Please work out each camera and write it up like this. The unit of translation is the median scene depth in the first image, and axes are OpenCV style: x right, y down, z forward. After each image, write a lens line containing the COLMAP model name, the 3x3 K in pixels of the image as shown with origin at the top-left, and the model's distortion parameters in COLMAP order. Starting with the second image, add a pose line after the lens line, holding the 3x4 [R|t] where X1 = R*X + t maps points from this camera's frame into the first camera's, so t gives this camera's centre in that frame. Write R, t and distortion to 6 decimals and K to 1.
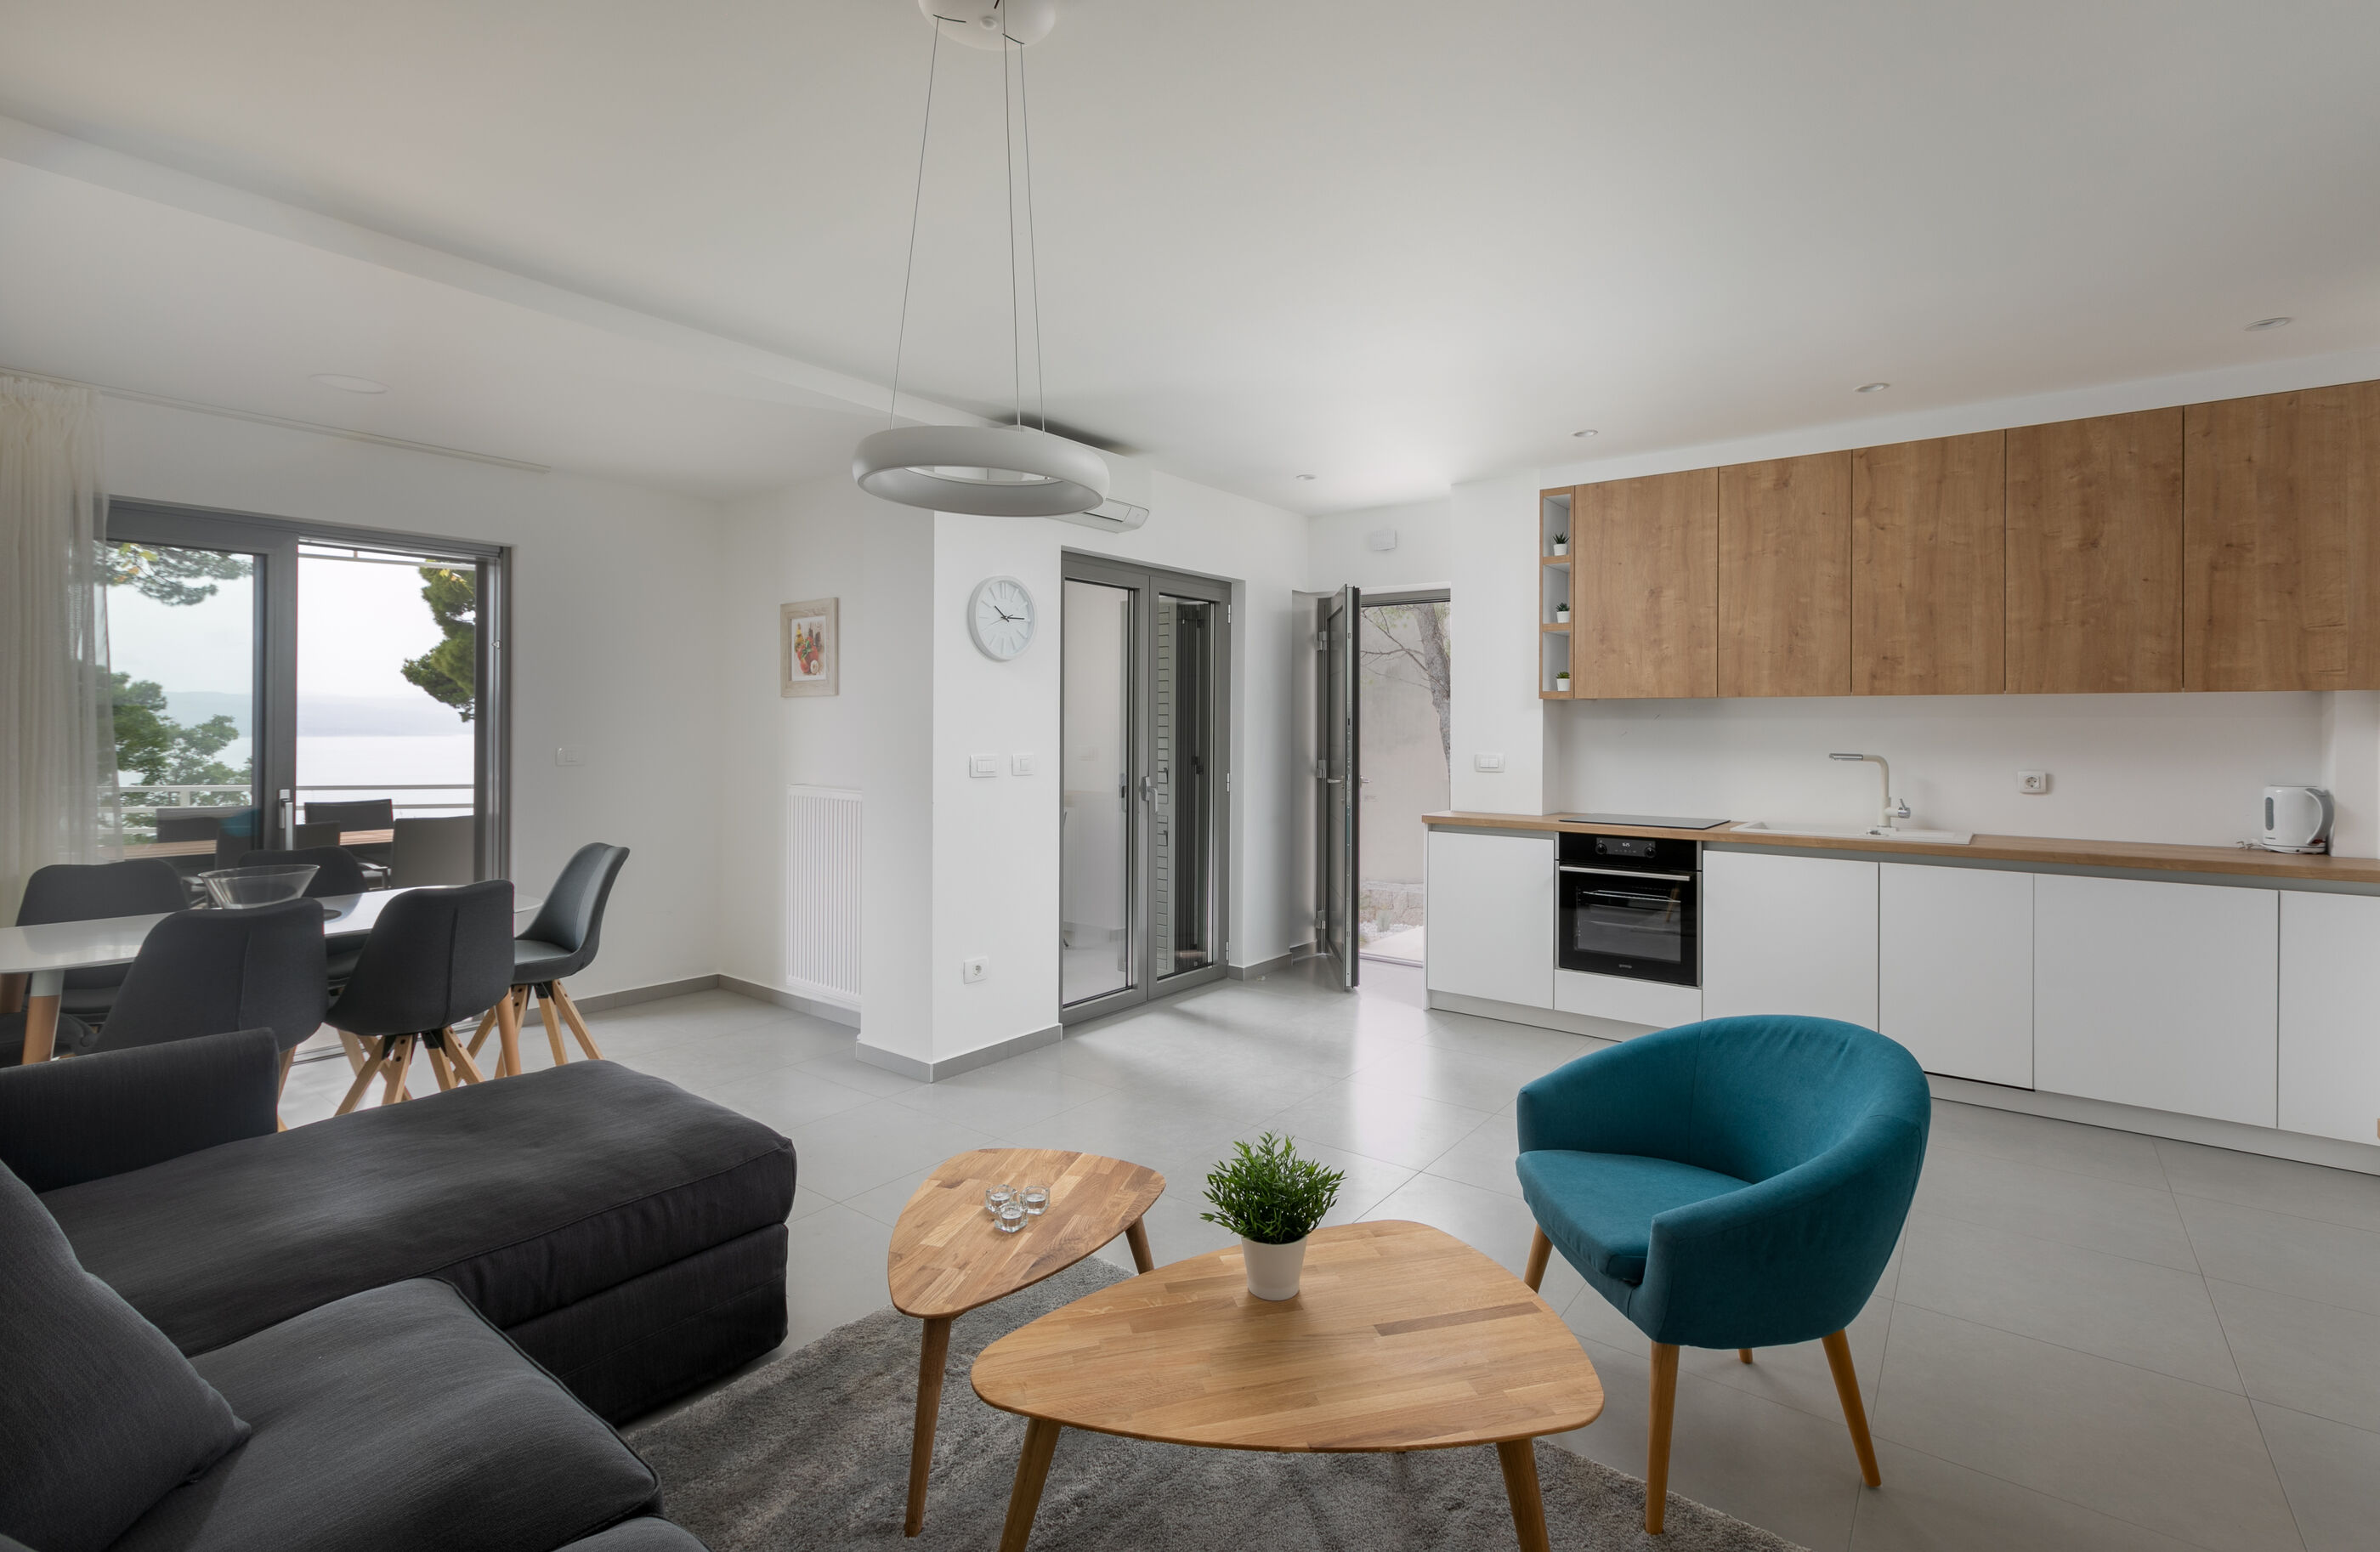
lens RADIAL K [[1051.6, 0, 1190.0], [0, 1051.6, 726.9], [0, 0, 1]] dist [-0.000601, -0.000118]
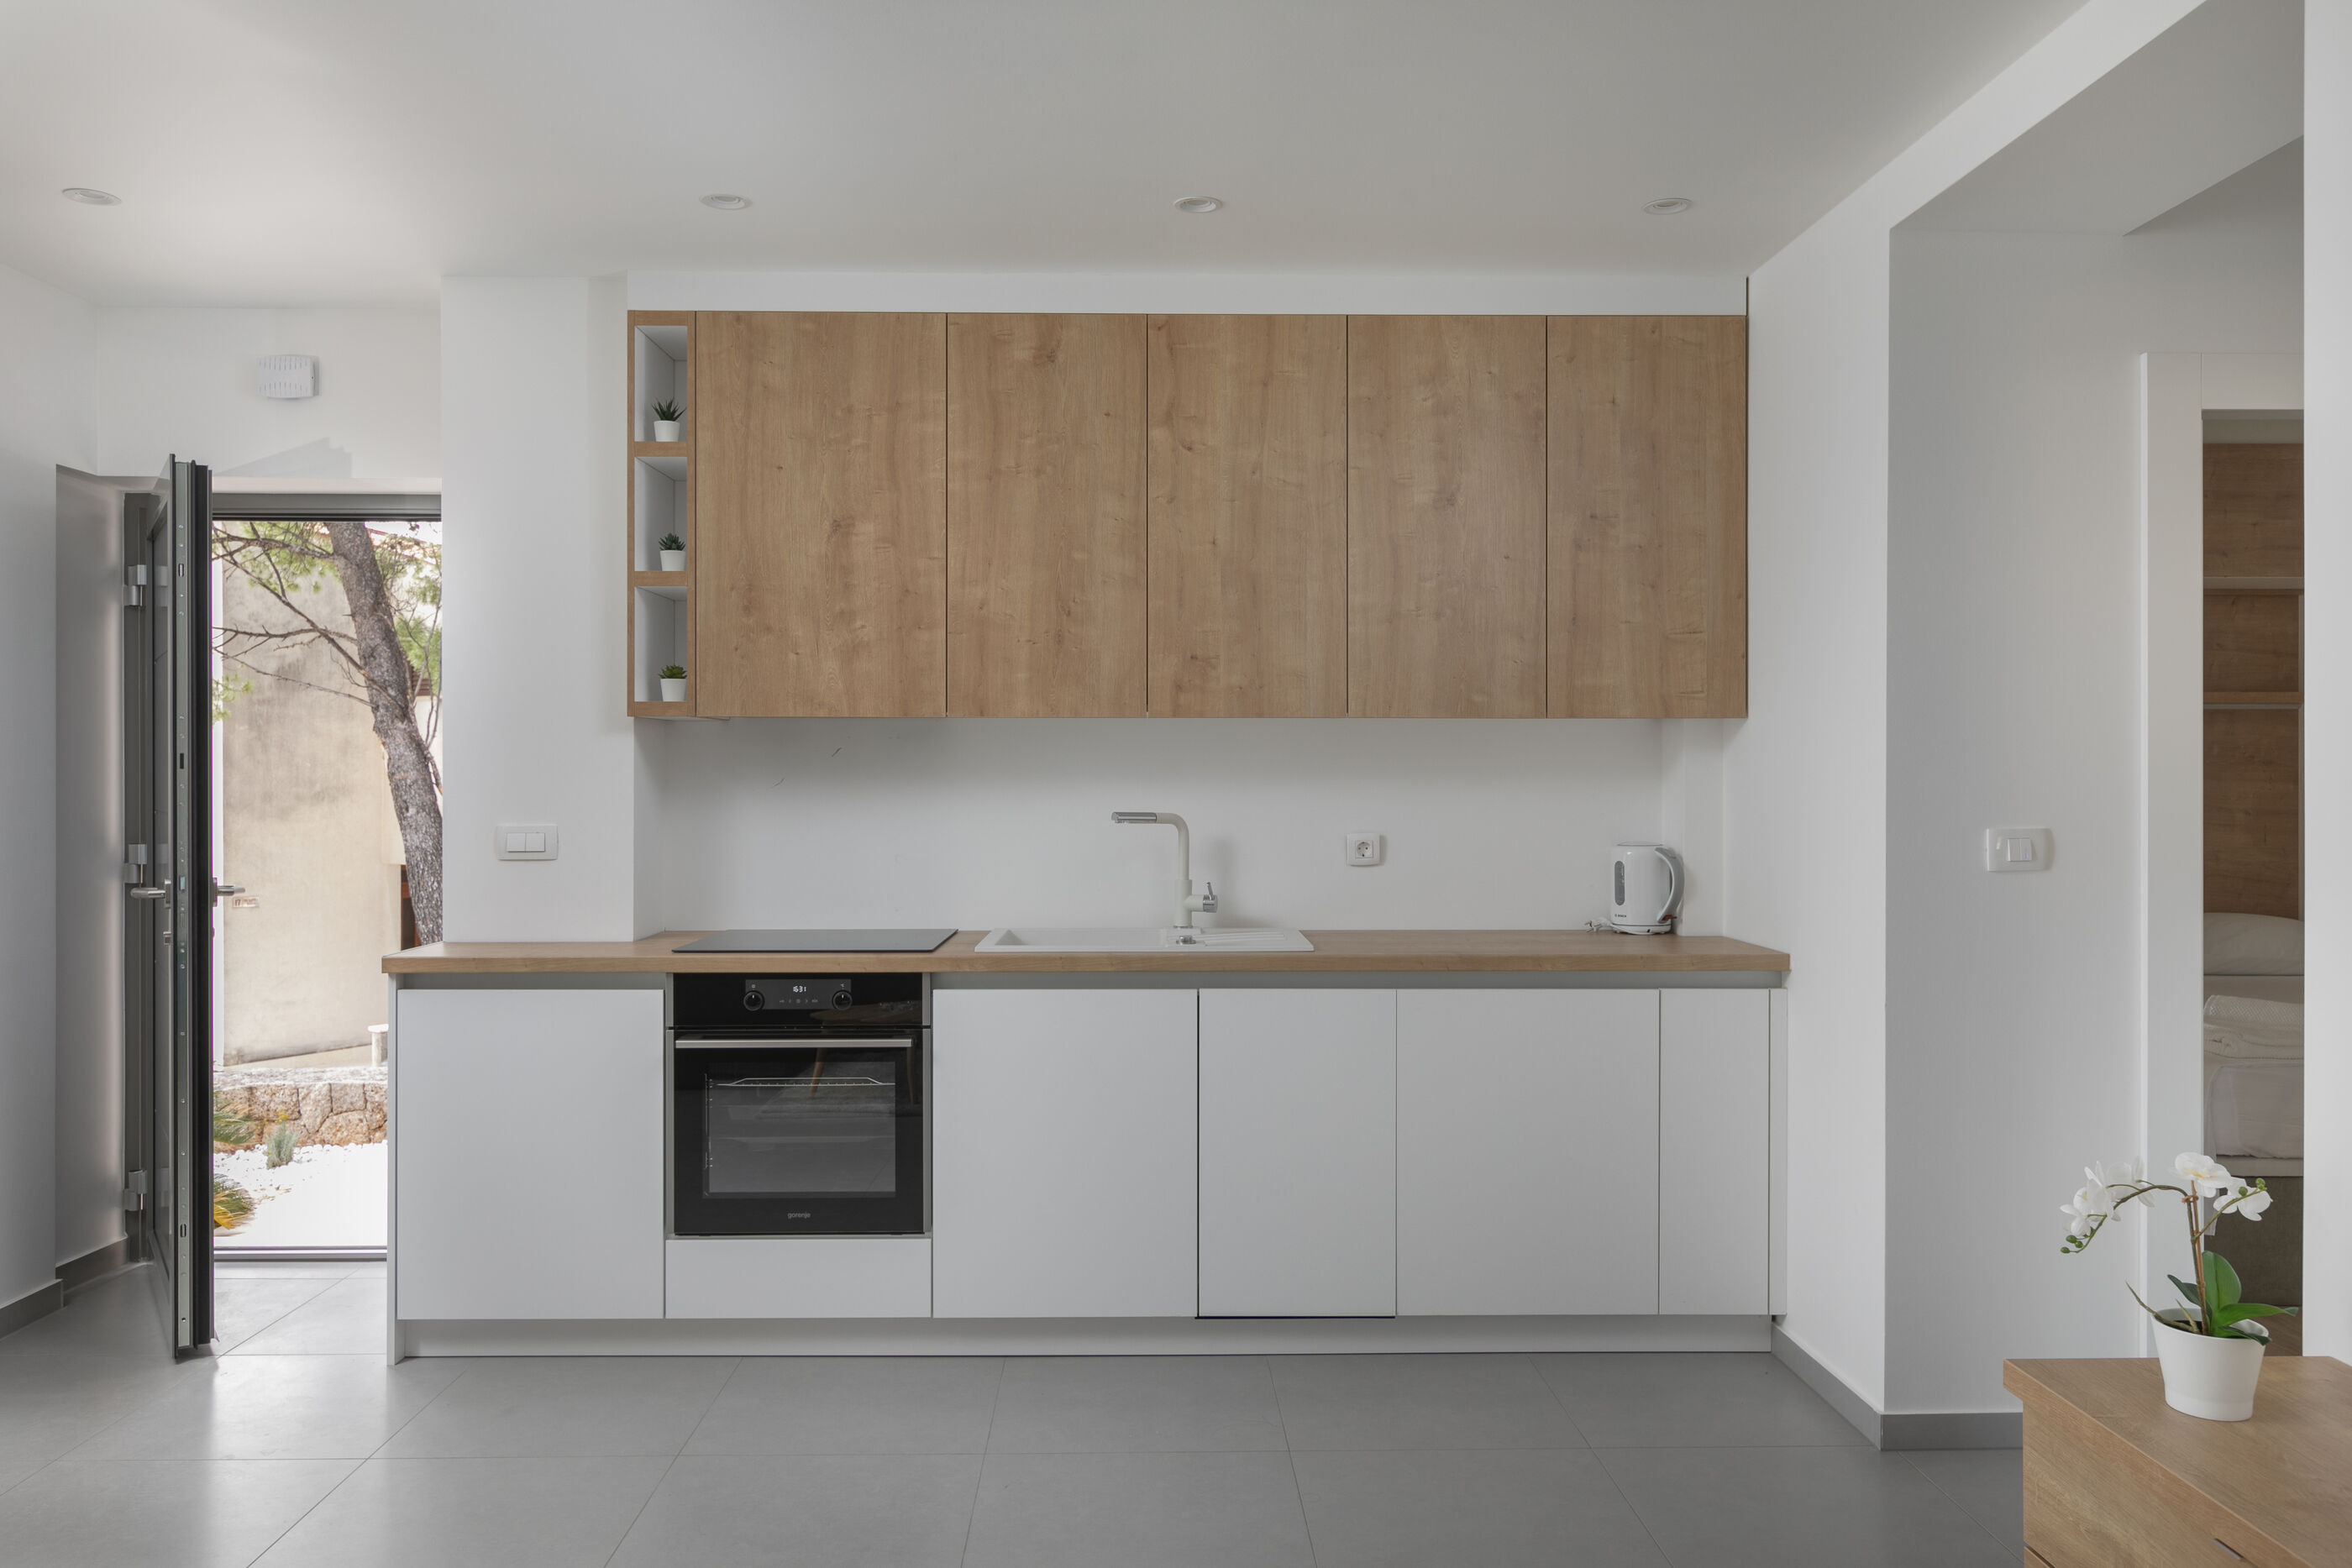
lens RADIAL K [[1677.5, 0, 1176.0], [0, 1677.5, 784.0], [0, 0, 1]] dist [0.002983, 0.001862]
pose [[0.779125, -0.008478, 0.626812, 0.027452], [0.003982, 0.999955, 0.008576, 0.000499], [-0.626856, -0.004185, 0.779124, 0.209394]]
